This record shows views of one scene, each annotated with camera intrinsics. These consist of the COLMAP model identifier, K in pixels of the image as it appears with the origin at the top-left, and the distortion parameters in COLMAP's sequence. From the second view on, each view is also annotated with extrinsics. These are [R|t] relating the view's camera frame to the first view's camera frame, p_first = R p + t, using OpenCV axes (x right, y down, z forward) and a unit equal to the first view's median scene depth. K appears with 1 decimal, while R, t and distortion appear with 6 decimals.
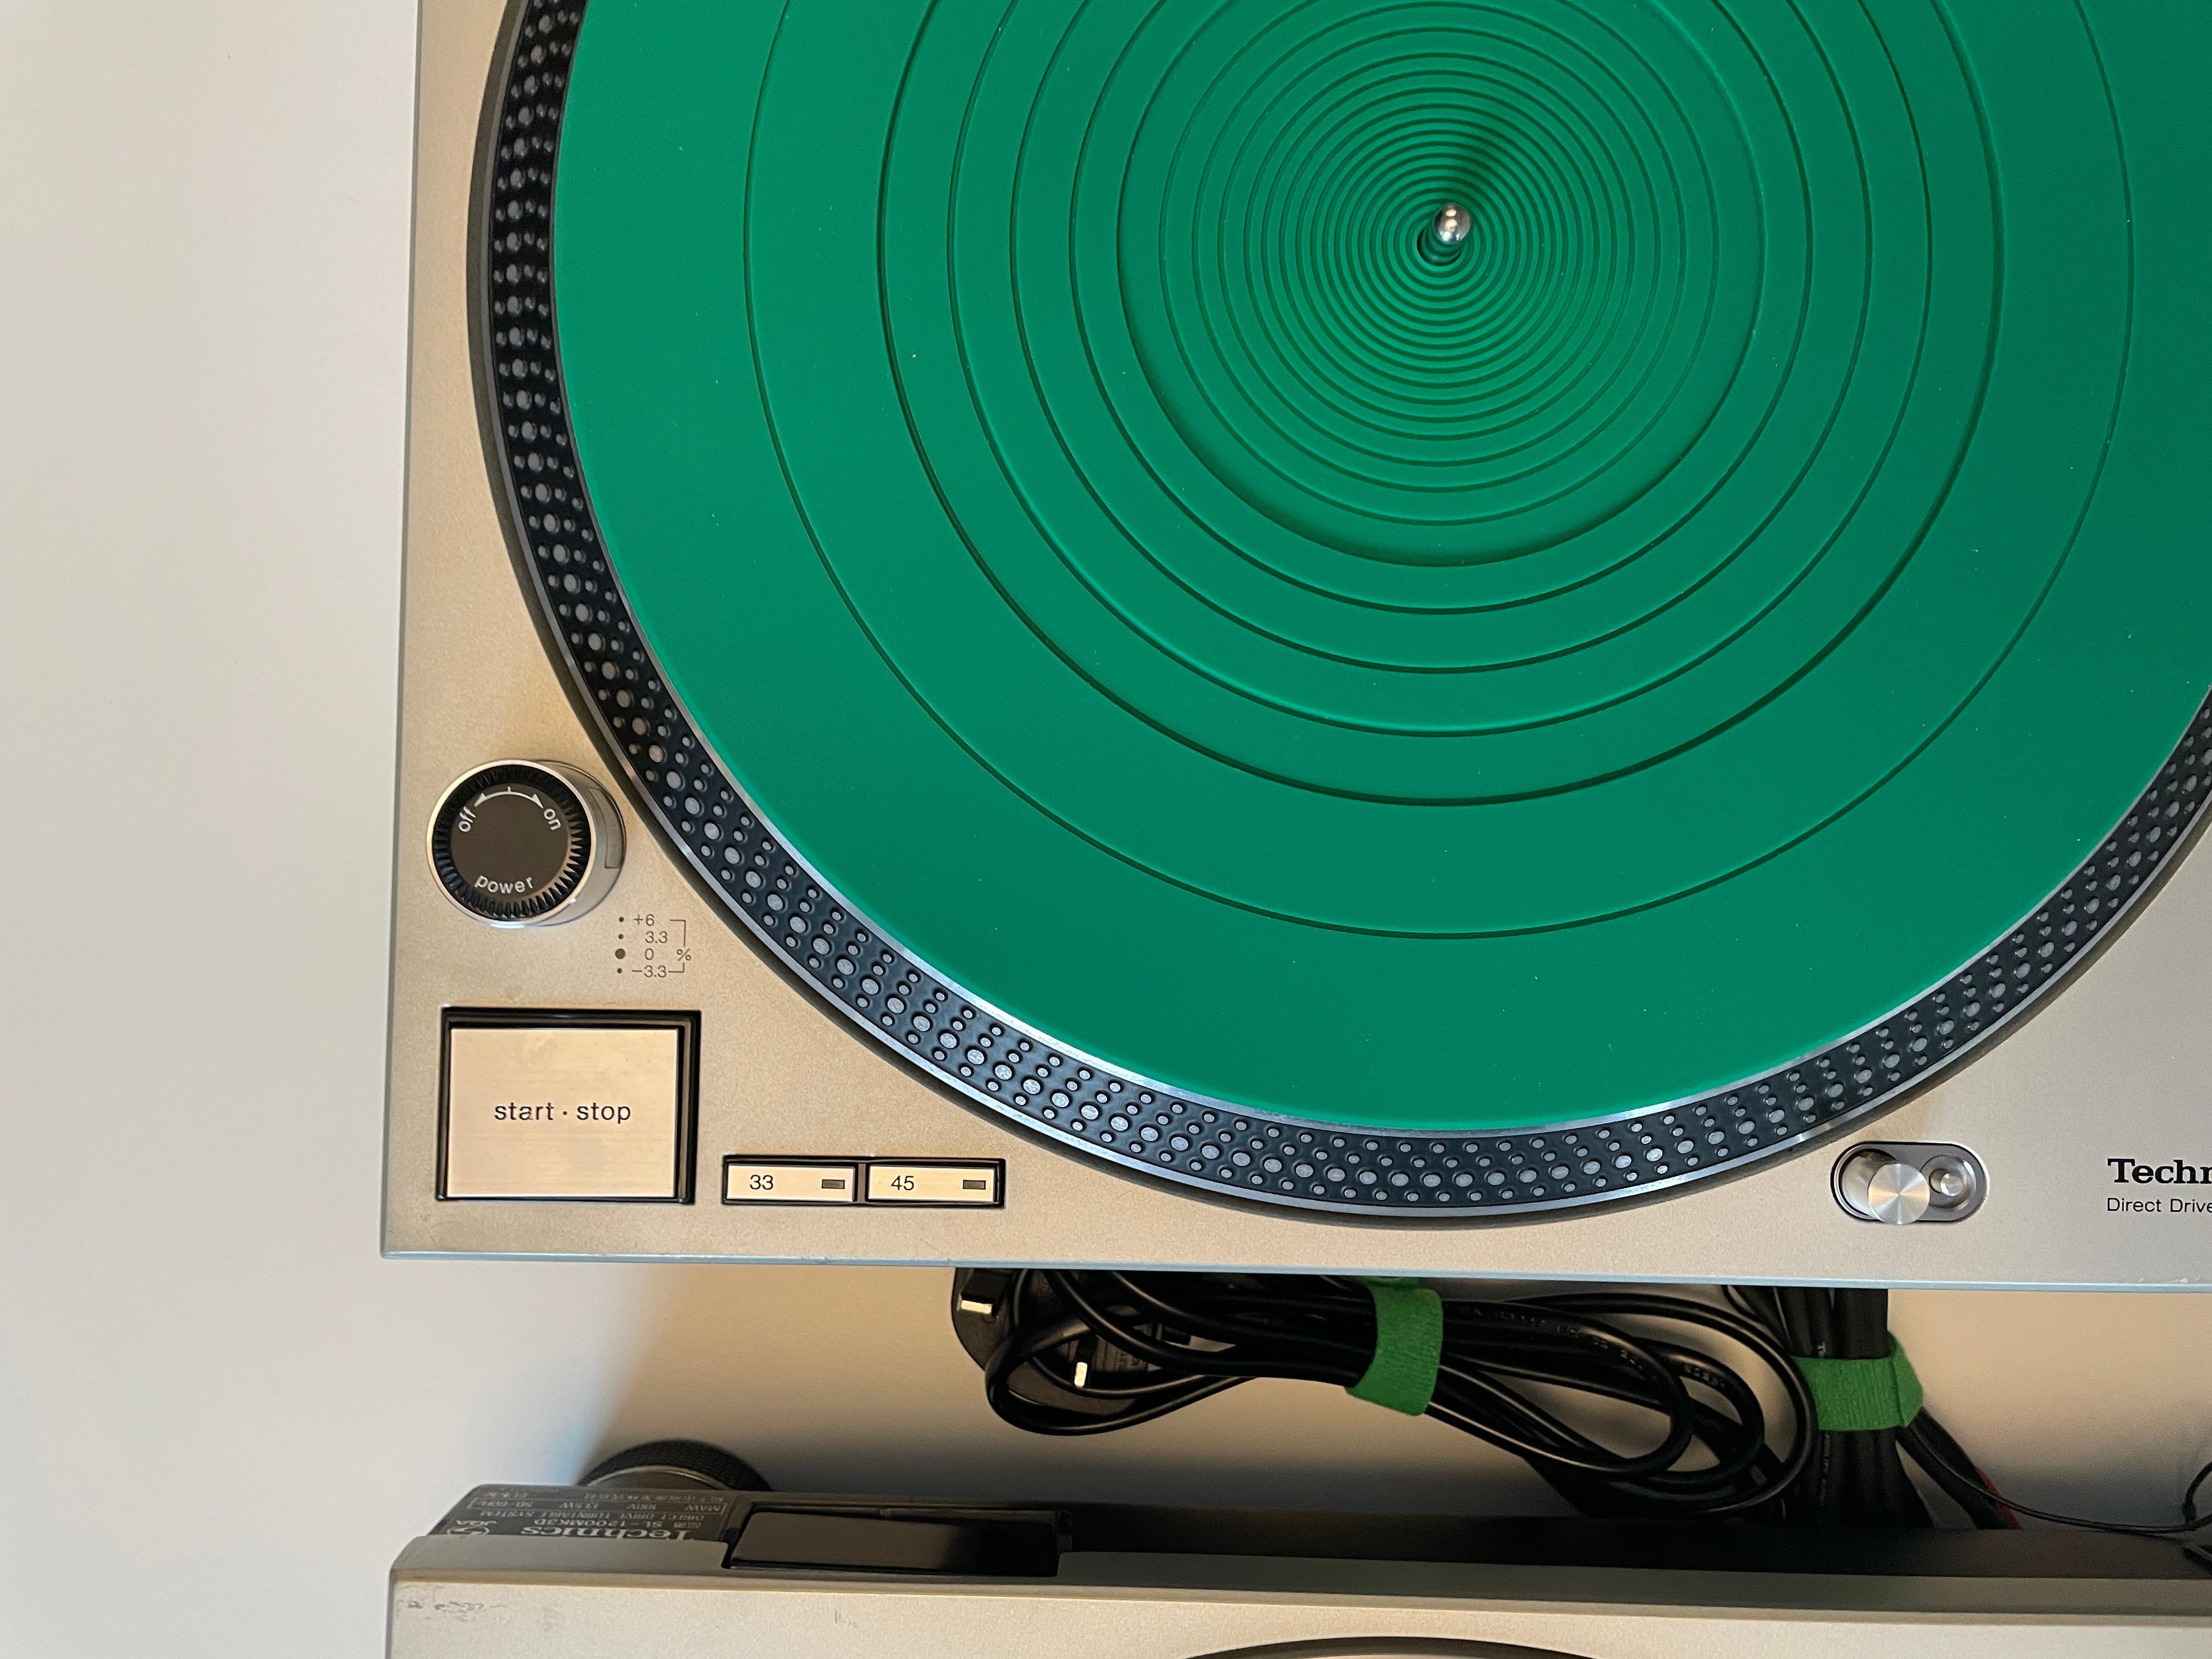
lens RADIAL K [[1676.3, 0, 1081.4], [0, 1676.3, 833.2], [0, 0, 1]] dist [0.072147, -0.107590]
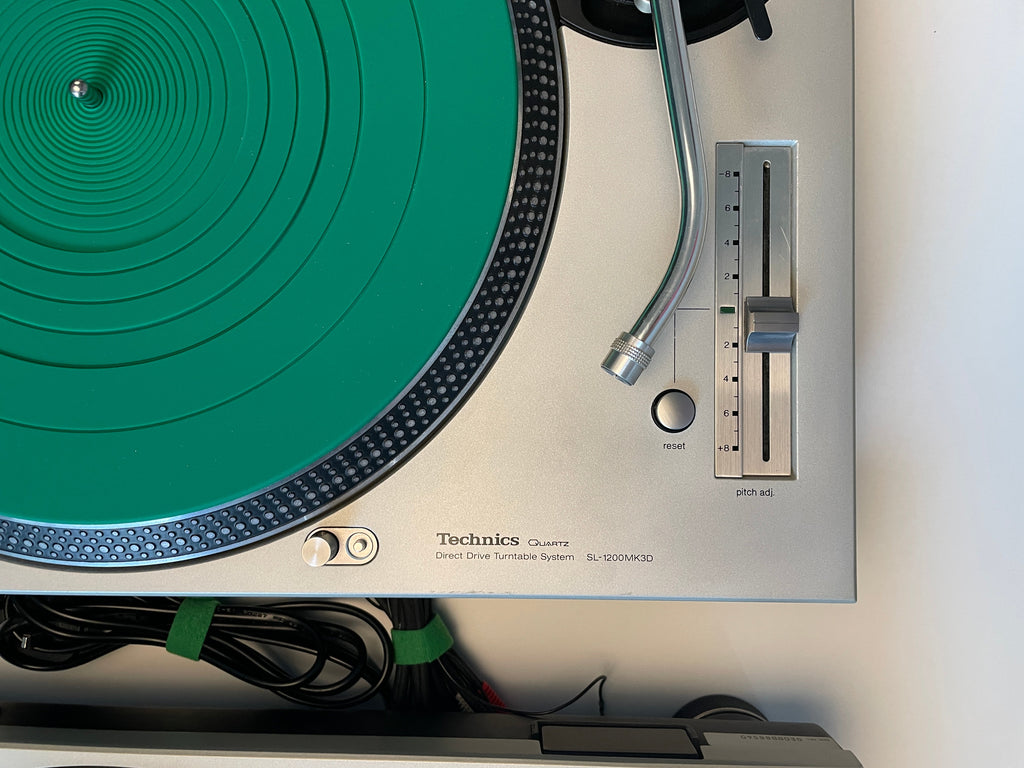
lens RADIAL K [[776.0, 0, 500.6], [0, 776.0, 385.7], [0, 0, 1]] dist [0.072147, -0.107590]
pose [[0.999792, -0.014796, -0.014013, 0.700279], [0.014779, 0.999890, -0.001322, 0.012755], [0.014031, 0.001114, 0.999901, 0.042897]]
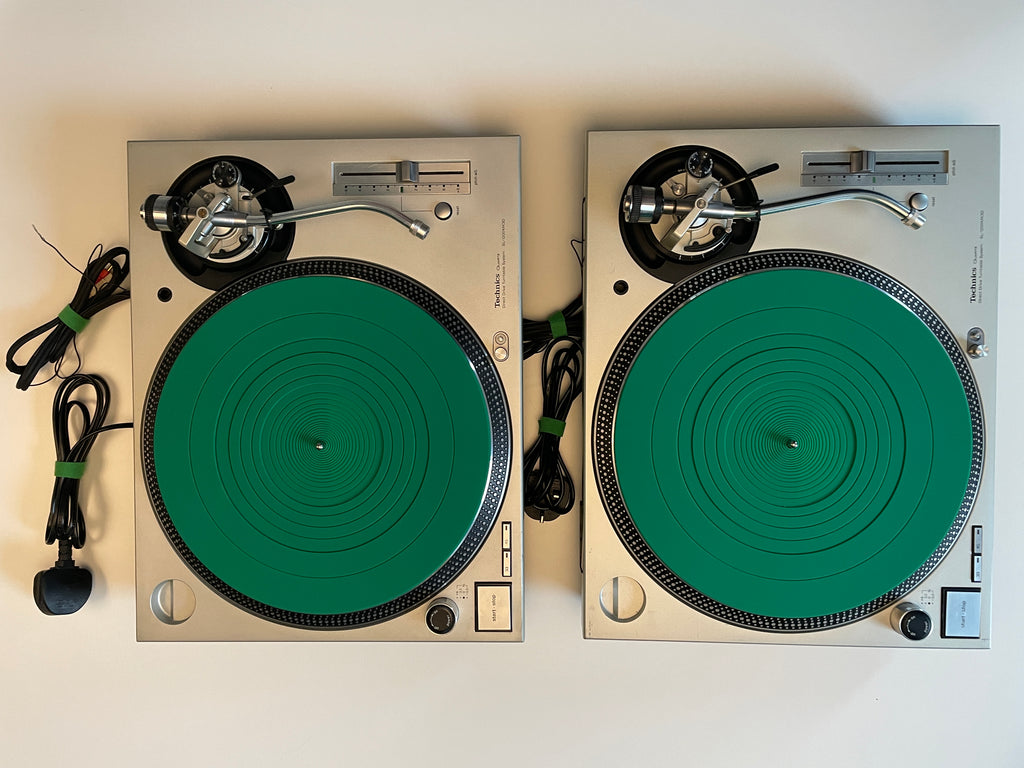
lens RADIAL K [[776.0, 0, 500.6], [0, 776.0, 385.7], [0, 0, 1]] dist [0.072147, -0.107590]
pose [[-0.029672, -0.999130, -0.029289, 0.437975], [0.999480, -0.029288, -0.013462, 0.234632], [0.012592, -0.029673, 0.999480, -1.353633]]
